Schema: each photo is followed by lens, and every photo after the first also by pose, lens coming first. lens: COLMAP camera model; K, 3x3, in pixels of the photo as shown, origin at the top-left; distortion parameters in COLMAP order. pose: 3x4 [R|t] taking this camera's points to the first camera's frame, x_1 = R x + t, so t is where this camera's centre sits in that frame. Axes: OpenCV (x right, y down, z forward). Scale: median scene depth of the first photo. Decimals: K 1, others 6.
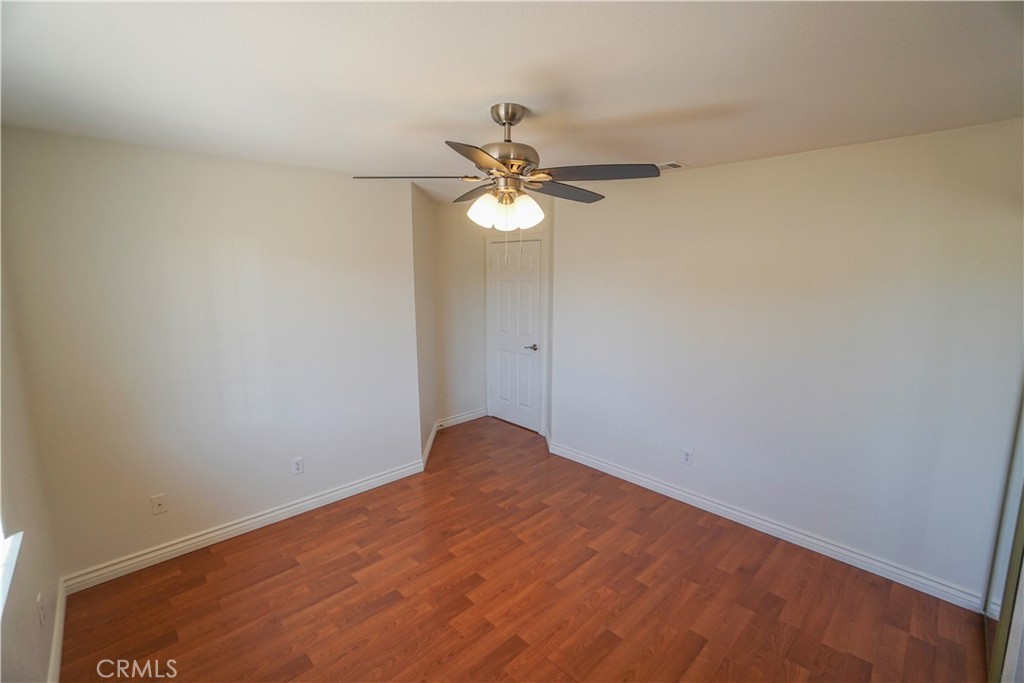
lens RADIAL K [[451.3, 0, 508.3], [0, 451.3, 337.0], [0, 0, 1]] dist [-0.063703, 0.022656]
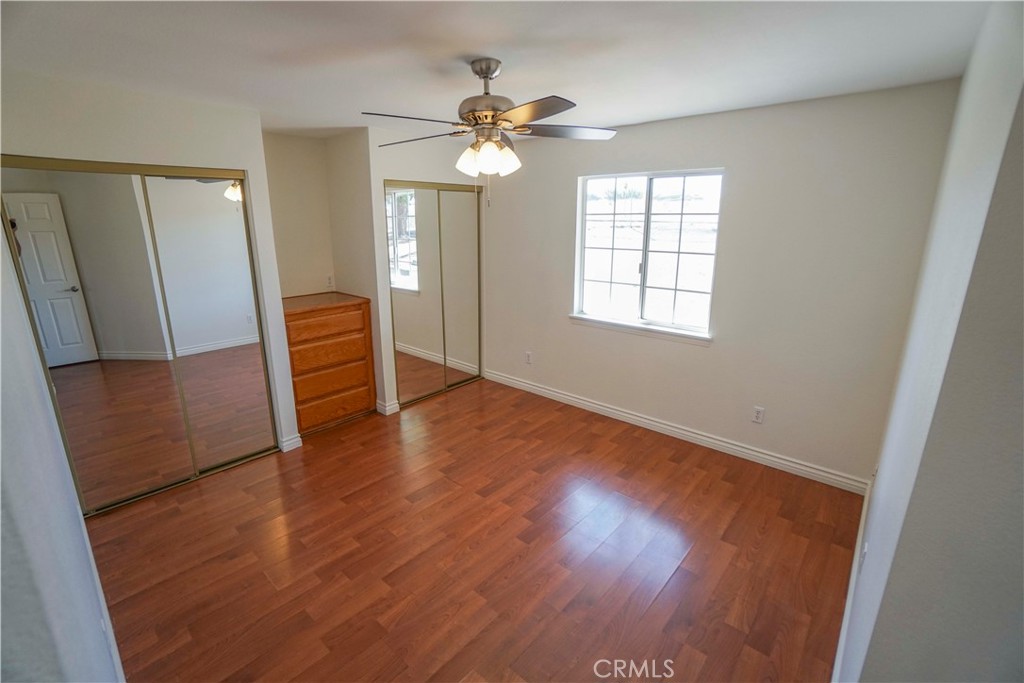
lens RADIAL K [[451.3, 0, 508.3], [0, 451.3, 337.0], [0, 0, 1]] dist [-0.063703, 0.022656]
pose [[-0.996904, 0.023007, -0.075189, 0.030482], [-0.008316, 0.920022, 0.391779, -0.242203], [0.078189, 0.391192, -0.916982, 1.709223]]
